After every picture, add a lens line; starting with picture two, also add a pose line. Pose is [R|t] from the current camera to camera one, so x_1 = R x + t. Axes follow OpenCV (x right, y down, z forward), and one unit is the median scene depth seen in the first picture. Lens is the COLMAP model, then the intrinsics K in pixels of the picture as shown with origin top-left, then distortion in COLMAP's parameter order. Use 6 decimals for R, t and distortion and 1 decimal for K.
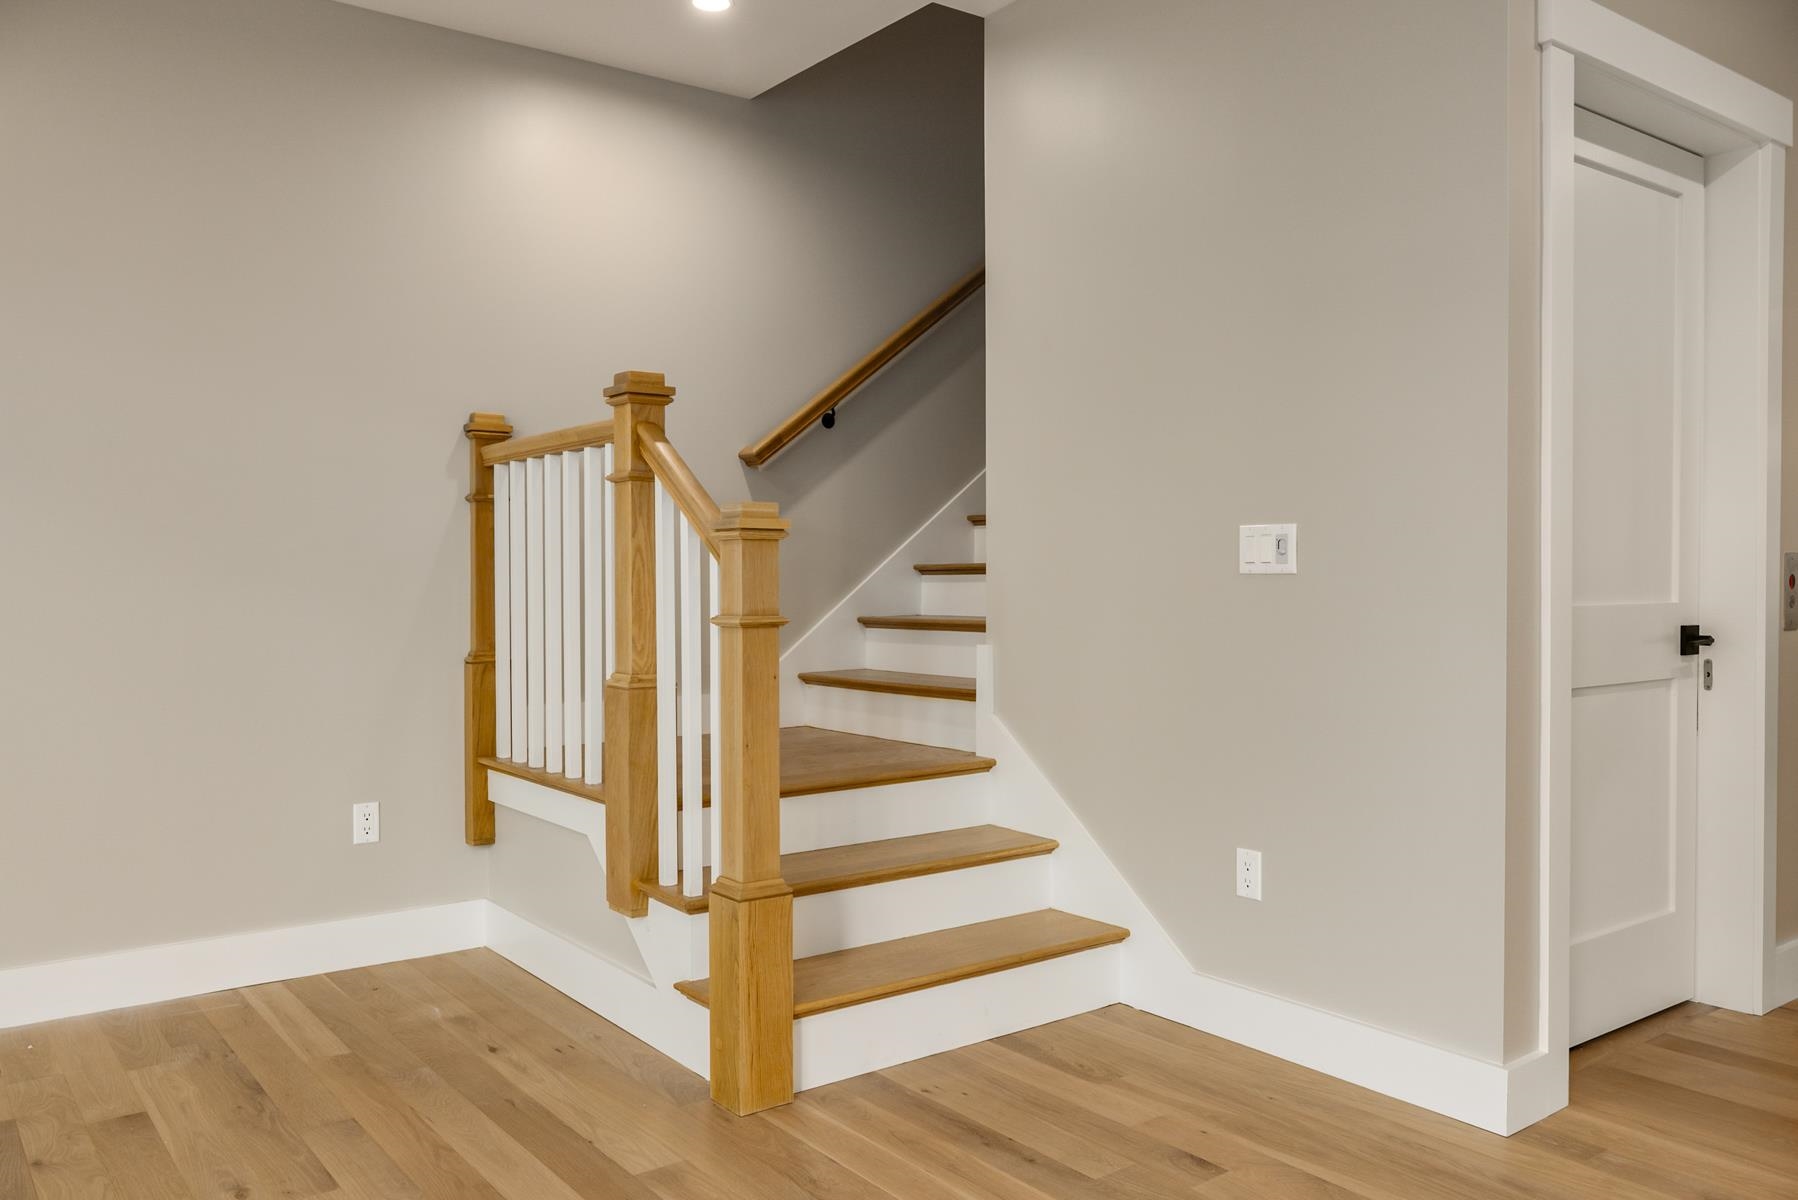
lens RADIAL K [[1380.1, 0, 902.0], [0, 1380.1, 597.9], [0, 0, 1]] dist [-0.008548, 0.010340]
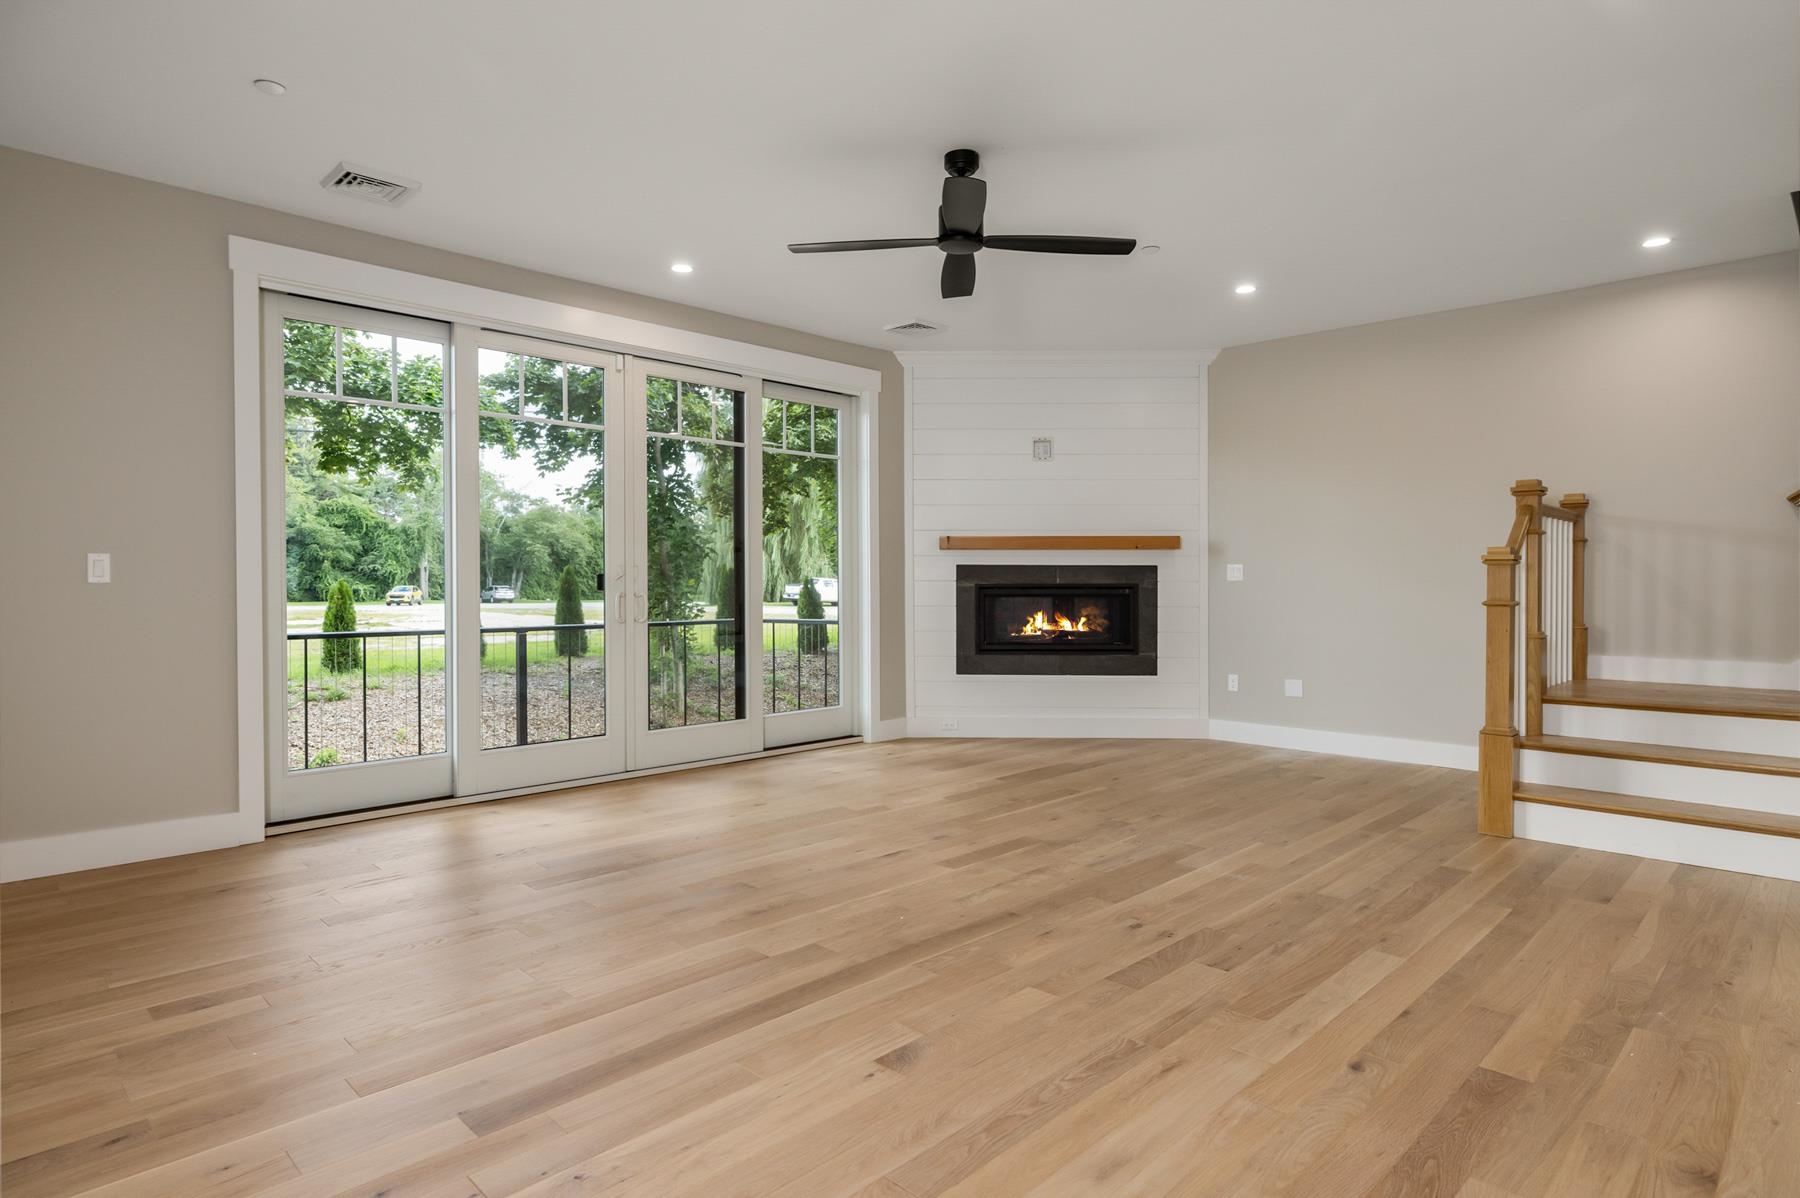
lens RADIAL K [[989.9, 0, 896.1], [0, 989.9, 587.3], [0, 0, 1]] dist [-0.010645, 0.005832]
pose [[0.138129, 0.008529, -0.990377, 1.056030], [-0.018661, 0.999808, 0.006007, -0.000342], [0.990238, 0.017651, 0.138262, -0.100338]]
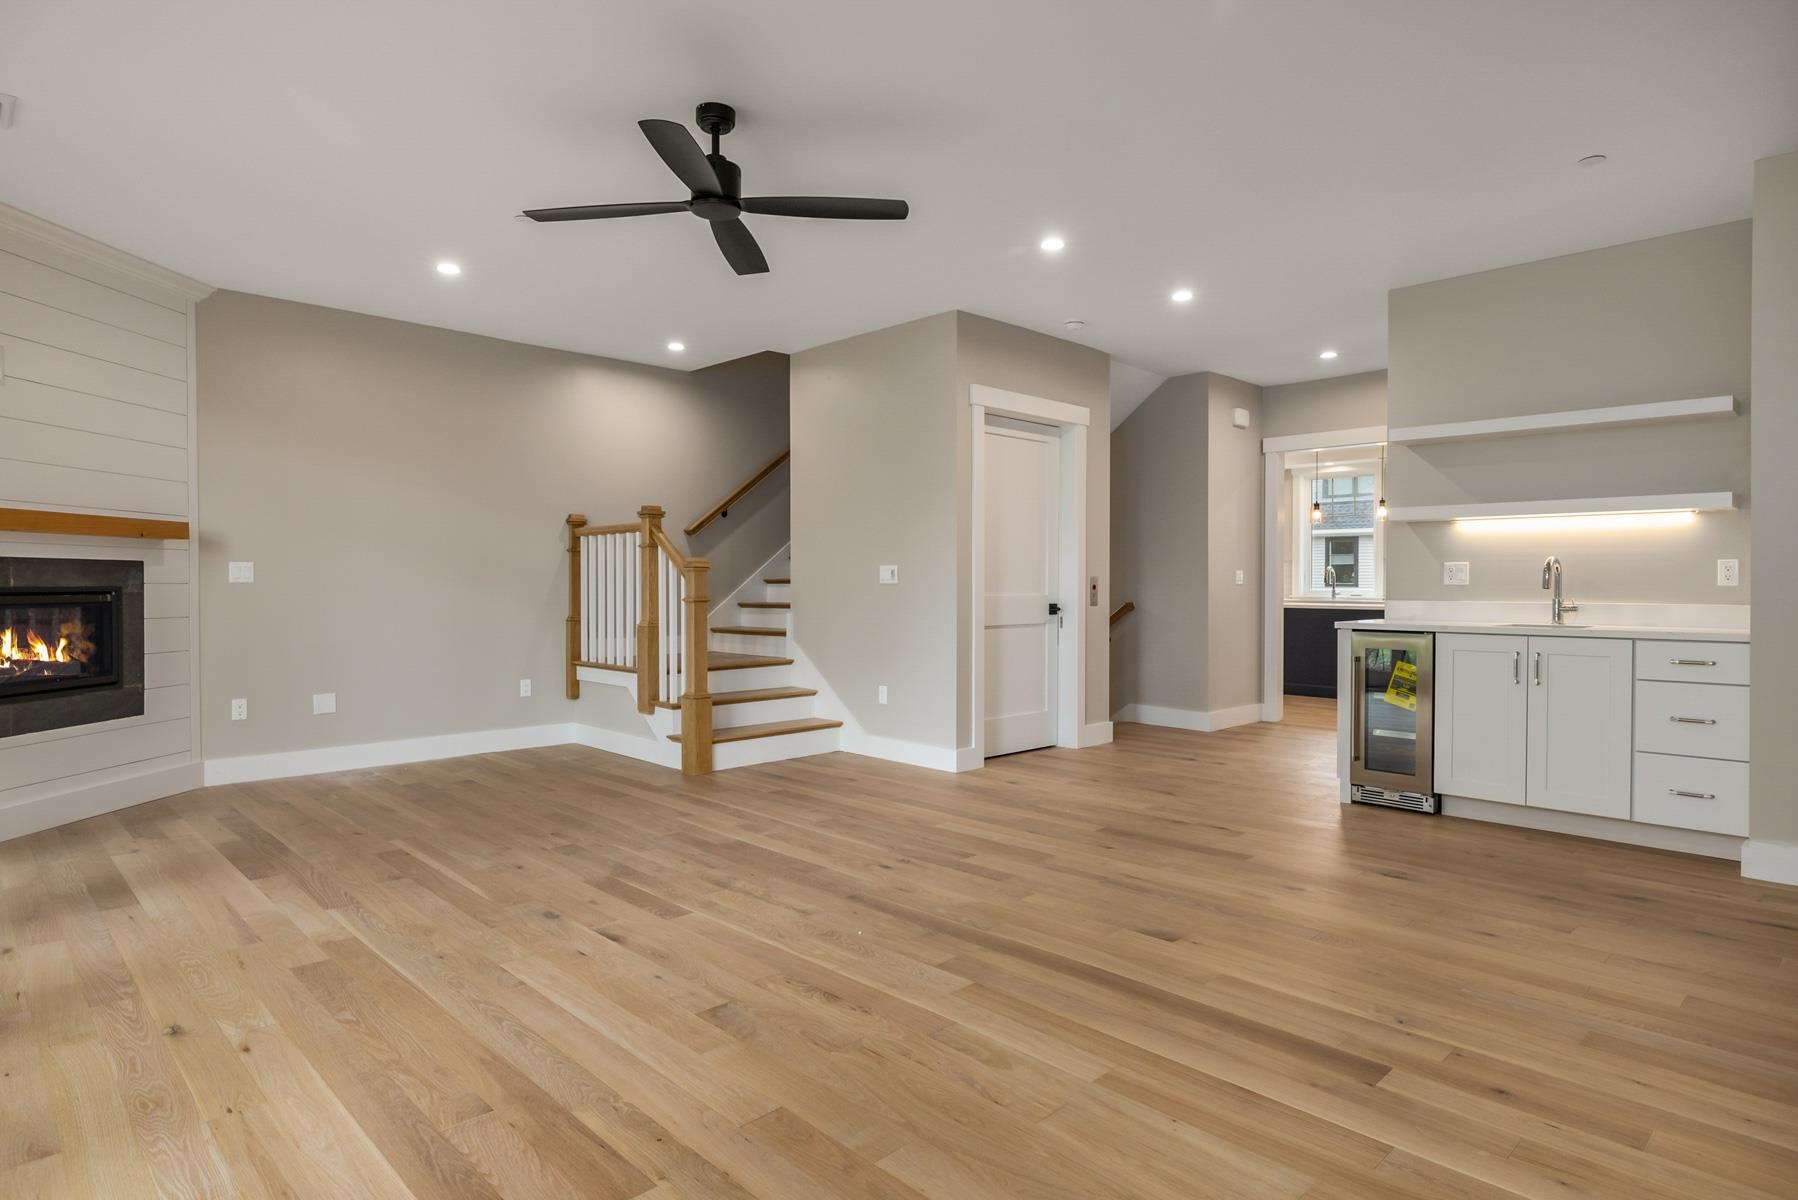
lens RADIAL K [[988.8, 0, 902.8], [0, 988.8, 606.0], [0, 0, 1]] dist [-0.010645, 0.005832]
pose [[0.991535, -0.000095, 0.129843, 0.036177], [-0.000642, 0.999984, 0.005634, 0.014391], [-0.129842, -0.005670, 0.991519, -0.872114]]
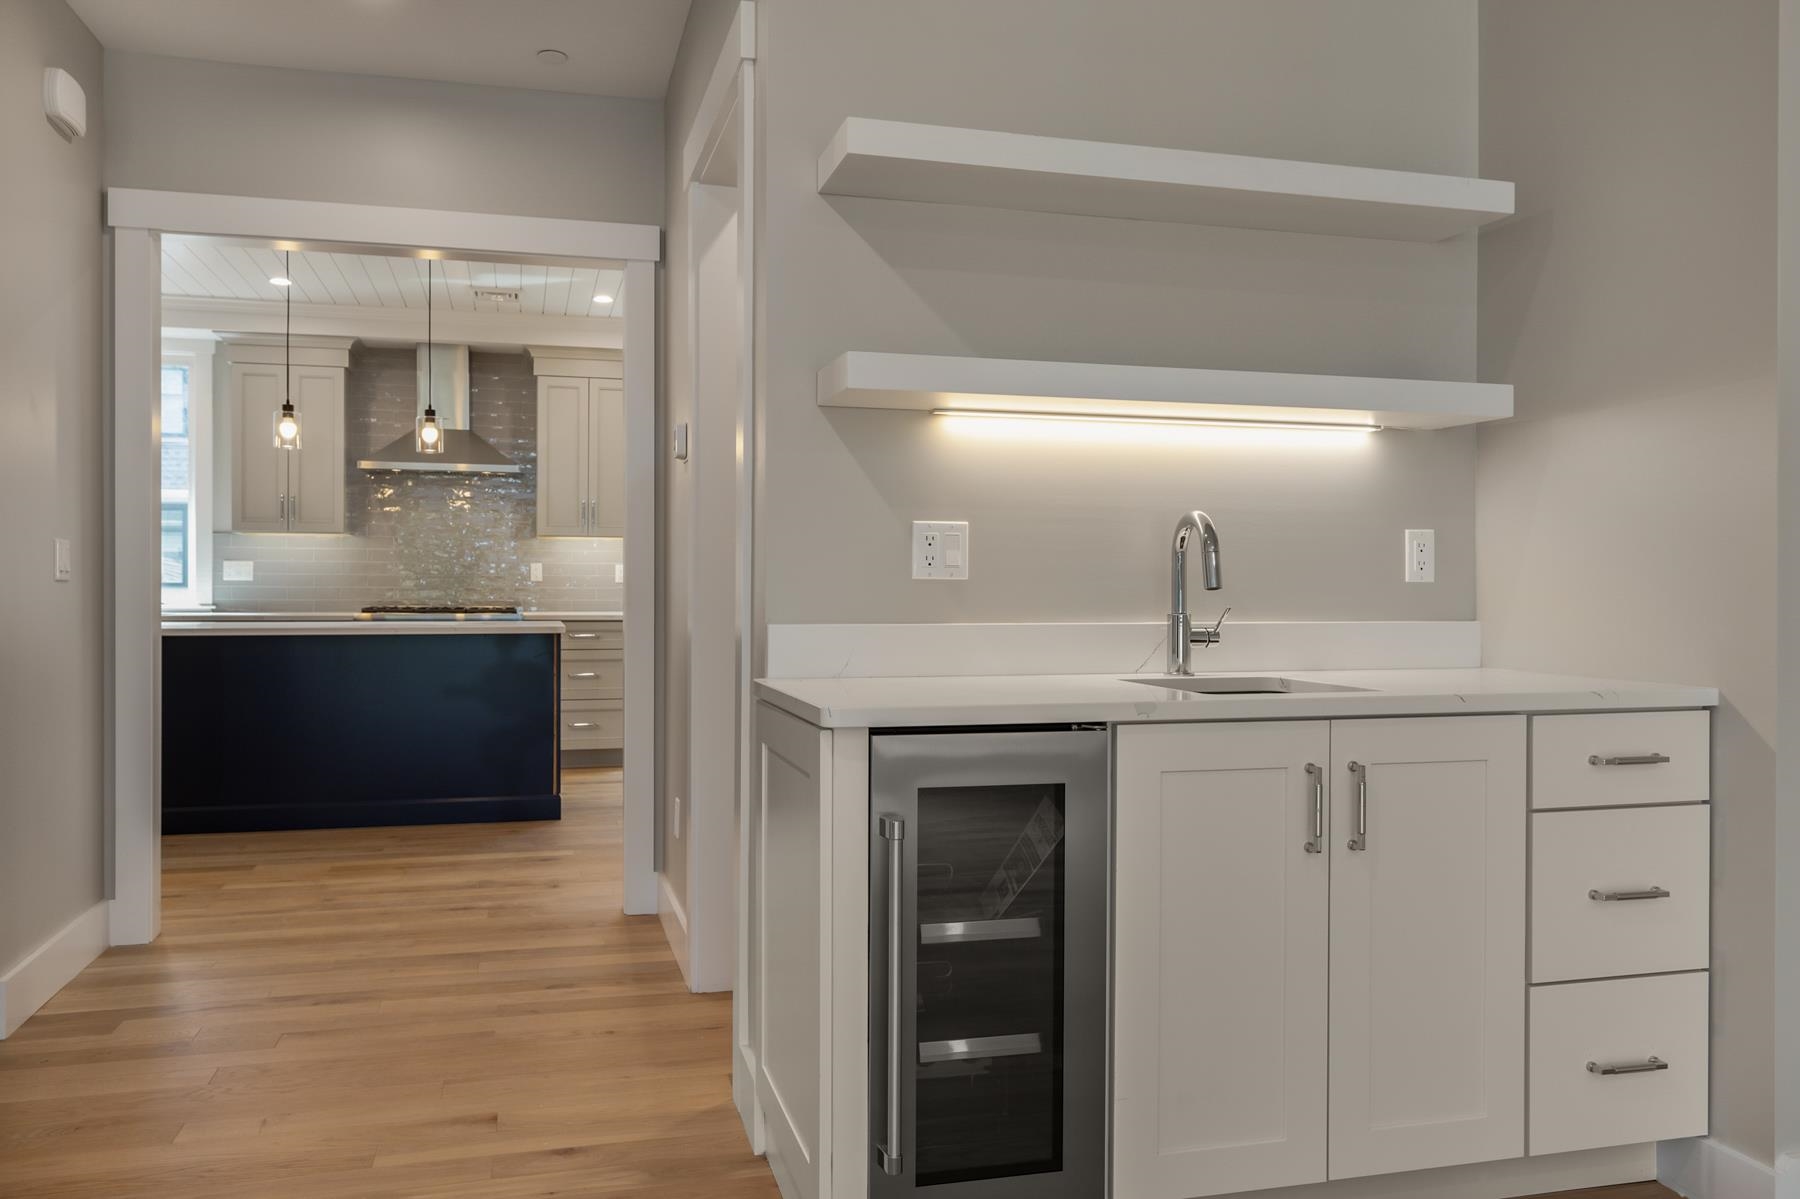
lens RADIAL K [[1381.7, 0, 894.0], [0, 1381.7, 586.4], [0, 0, 1]] dist [-0.008548, 0.010340]
pose [[0.379097, 0.001884, 0.925355, 0.322318], [0.011843, 0.999906, -0.006887, -0.000631], [-0.925281, 0.013570, 0.379039, 0.242201]]
